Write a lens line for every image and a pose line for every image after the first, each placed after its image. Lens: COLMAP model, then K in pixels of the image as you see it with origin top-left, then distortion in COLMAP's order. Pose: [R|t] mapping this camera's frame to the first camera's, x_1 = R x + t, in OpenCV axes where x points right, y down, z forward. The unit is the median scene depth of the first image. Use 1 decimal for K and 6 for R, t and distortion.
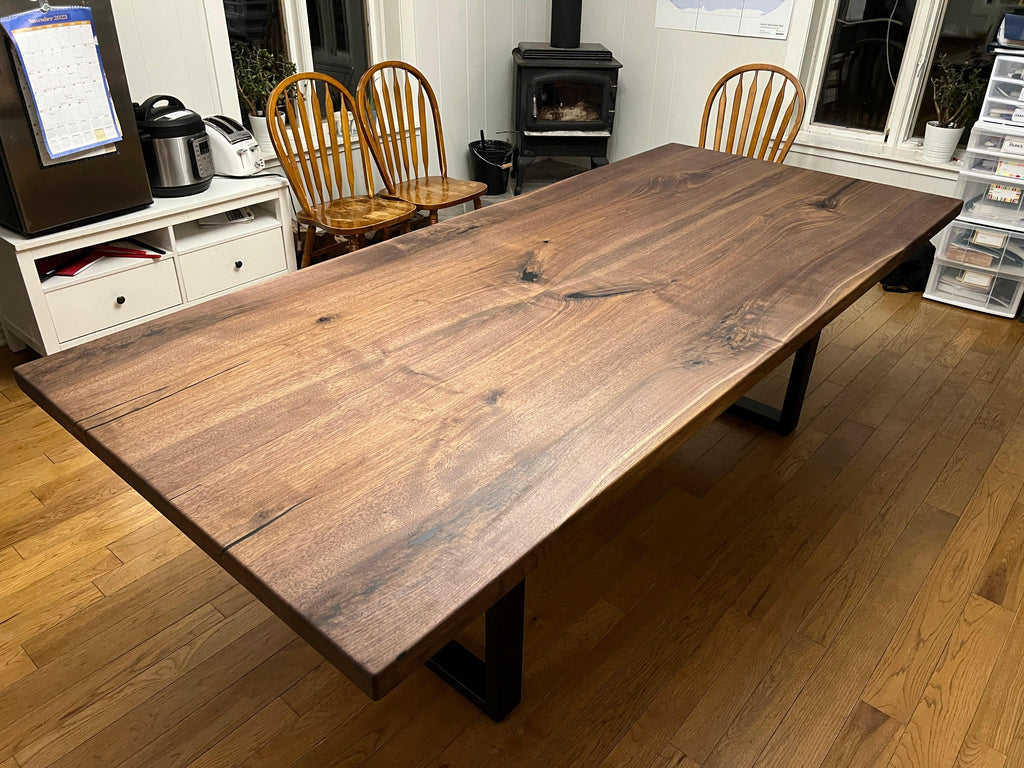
lens RADIAL K [[733.8, 0, 516.0], [0, 733.8, 384.0], [0, 0, 1]] dist [0.030817, -0.025372]
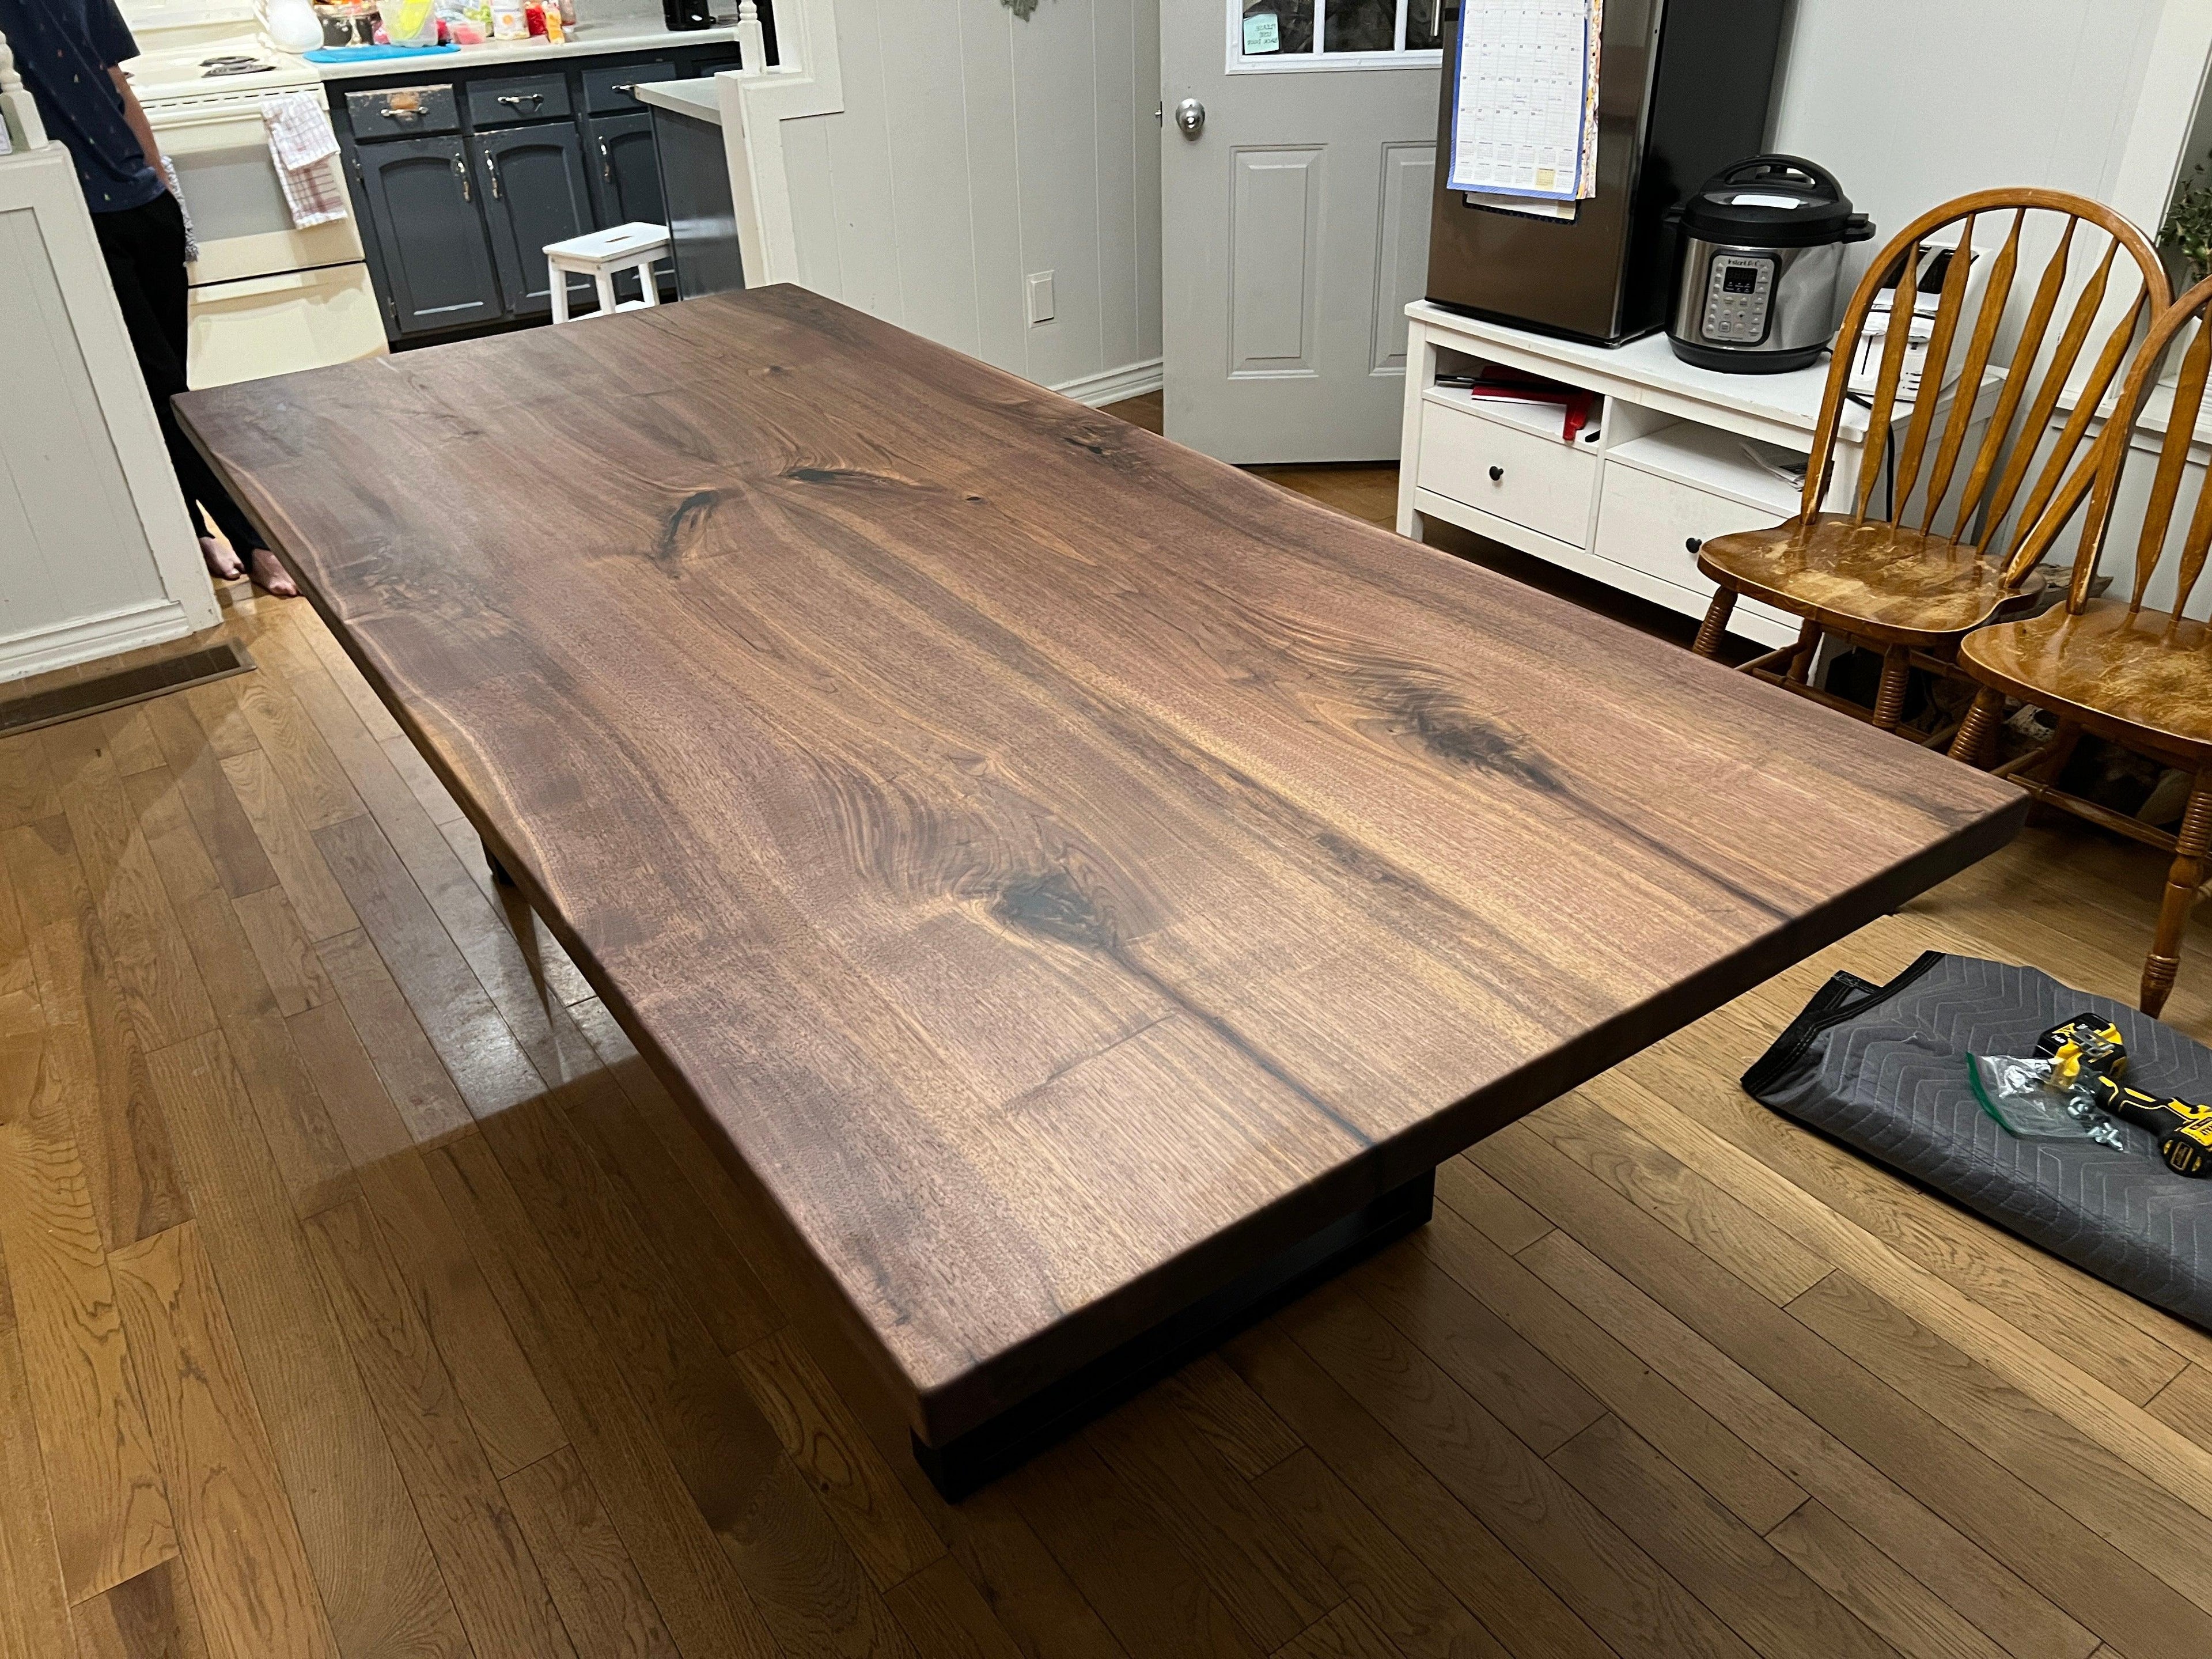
lens RADIAL K [[1587.8, 0, 1078.5], [0, 1587.8, 825.8], [0, 0, 1]] dist [0.042261, -0.037244]
pose [[-0.219551, 0.524573, -0.822569, 1.004585], [-0.493201, 0.667788, 0.557505, -0.677017], [0.841754, 0.528093, 0.112107, 1.098343]]
